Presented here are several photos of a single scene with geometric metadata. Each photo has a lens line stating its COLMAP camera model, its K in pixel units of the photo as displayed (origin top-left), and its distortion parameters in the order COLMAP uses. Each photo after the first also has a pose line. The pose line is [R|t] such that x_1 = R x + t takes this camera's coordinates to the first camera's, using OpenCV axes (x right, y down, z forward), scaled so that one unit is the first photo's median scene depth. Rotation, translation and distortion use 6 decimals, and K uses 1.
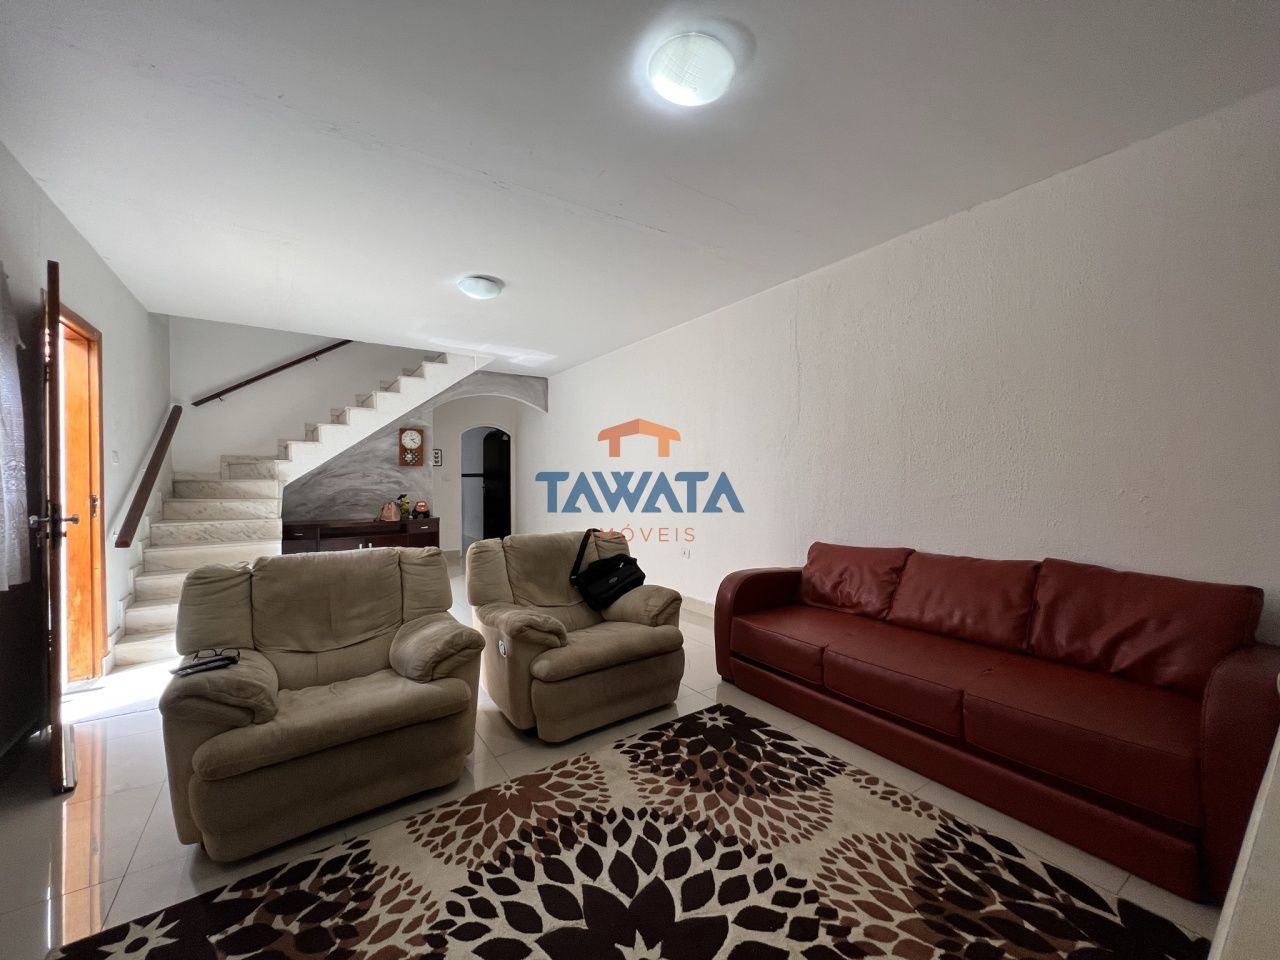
lens RADIAL K [[510.5, 0, 637.0], [0, 510.5, 472.4], [0, 0, 1]] dist [-0.002833, 0.001723]
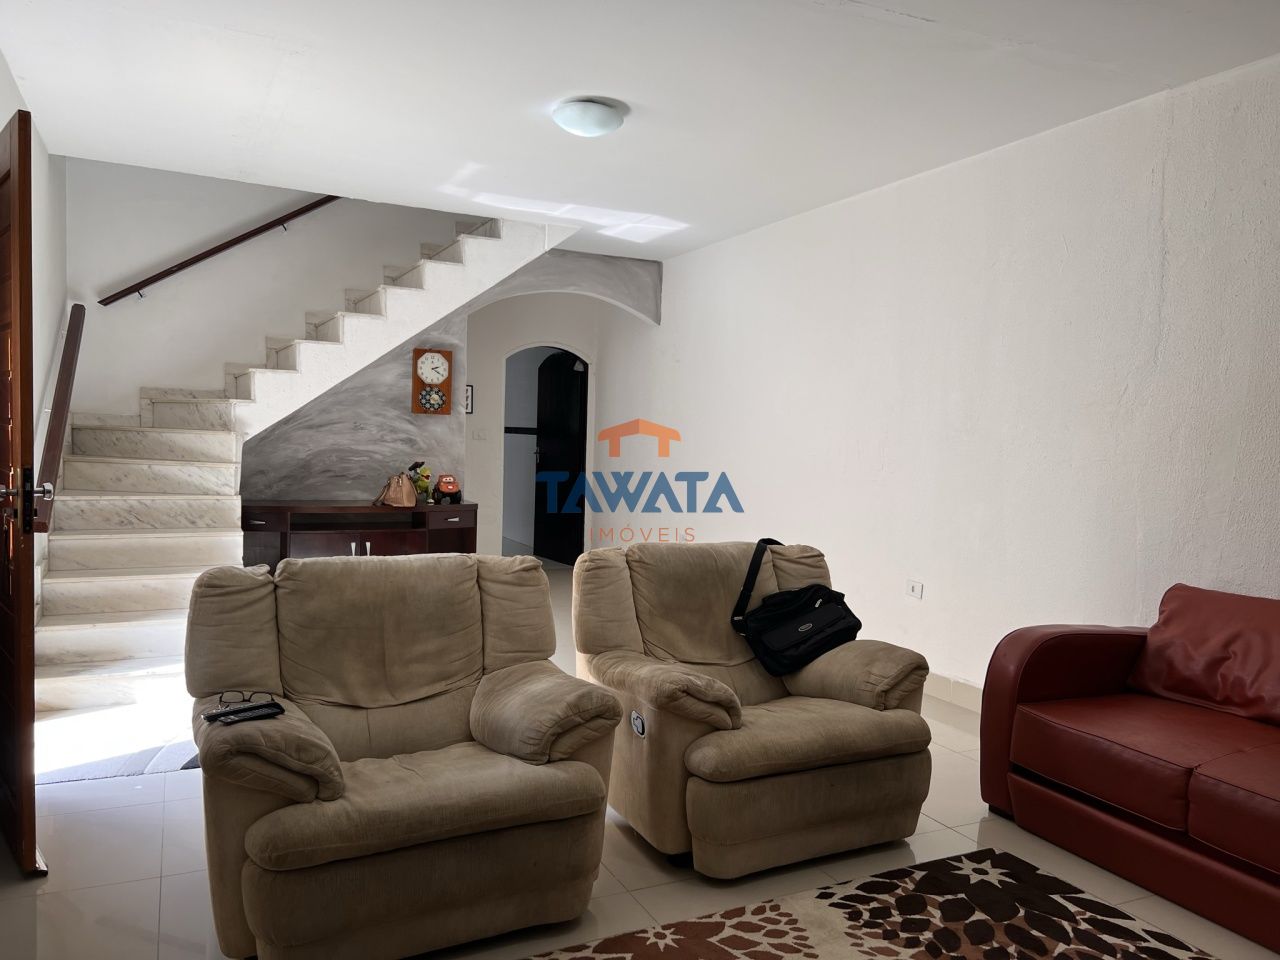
lens RADIAL K [[962.1, 0, 643.3], [0, 962.1, 482.9], [0, 0, 1]] dist [0.049391, -0.046171]
pose [[0.989120, 0.042310, -0.140894, -0.090670], [-0.033905, 0.997529, 0.061532, -0.020571], [0.143150, -0.056086, 0.988111, -0.134320]]
